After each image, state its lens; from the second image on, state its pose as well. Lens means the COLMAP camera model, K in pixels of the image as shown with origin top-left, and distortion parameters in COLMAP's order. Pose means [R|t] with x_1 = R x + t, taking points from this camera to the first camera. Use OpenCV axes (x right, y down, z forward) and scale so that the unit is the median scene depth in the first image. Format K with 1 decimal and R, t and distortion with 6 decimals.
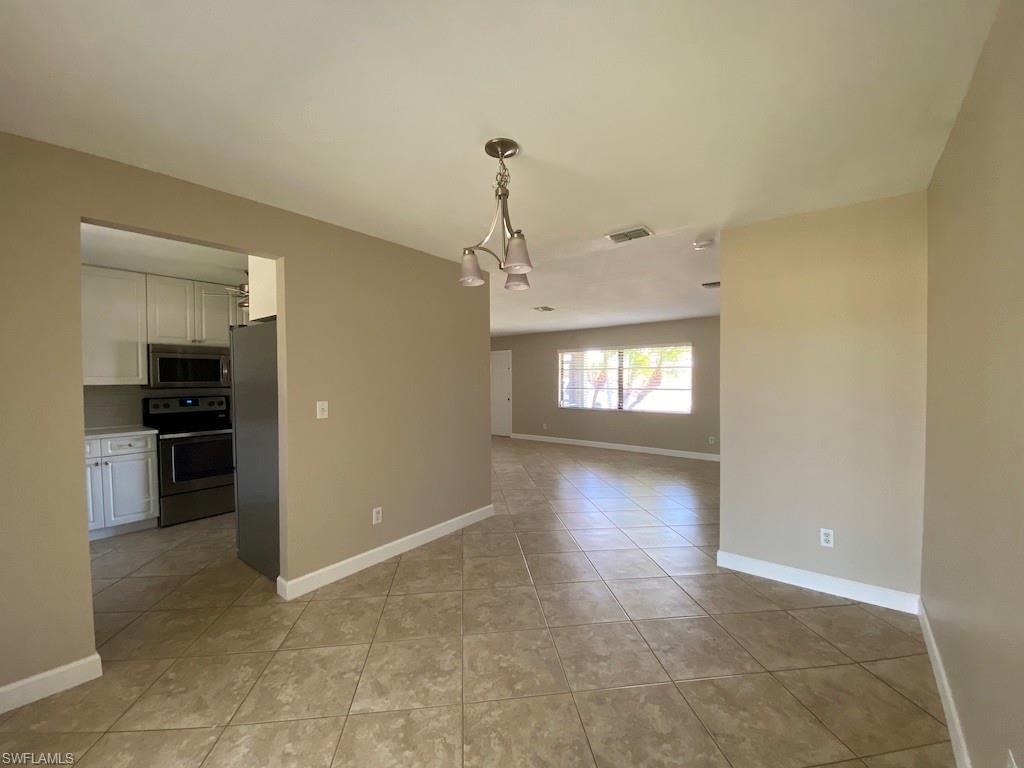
lens RADIAL K [[412.5, 0, 519.3], [0, 412.5, 387.8], [0, 0, 1]] dist [-0.023183, -0.000910]
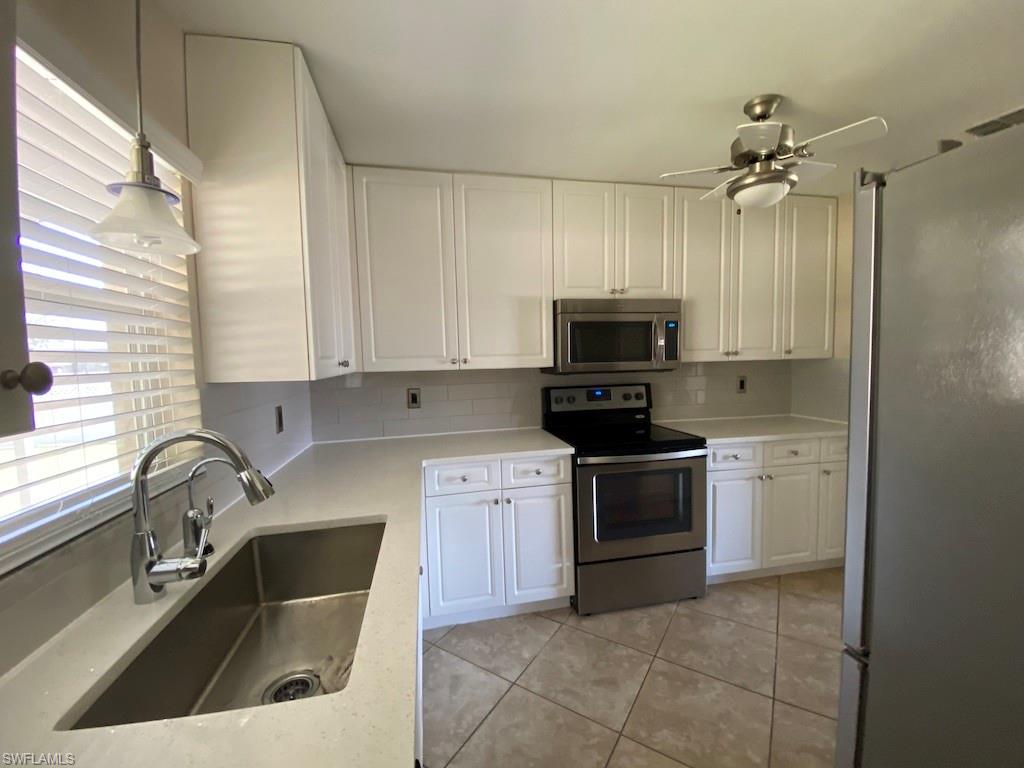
lens RADIAL K [[412.5, 0, 507.6], [0, 412.5, 386.2], [0, 0, 1]] dist [-0.023183, -0.000910]
pose [[0.737964, 0.029595, -0.674191, -0.563623], [0.007768, 0.998599, 0.052338, -0.012867], [0.674795, -0.043861, 0.736700, 0.504077]]
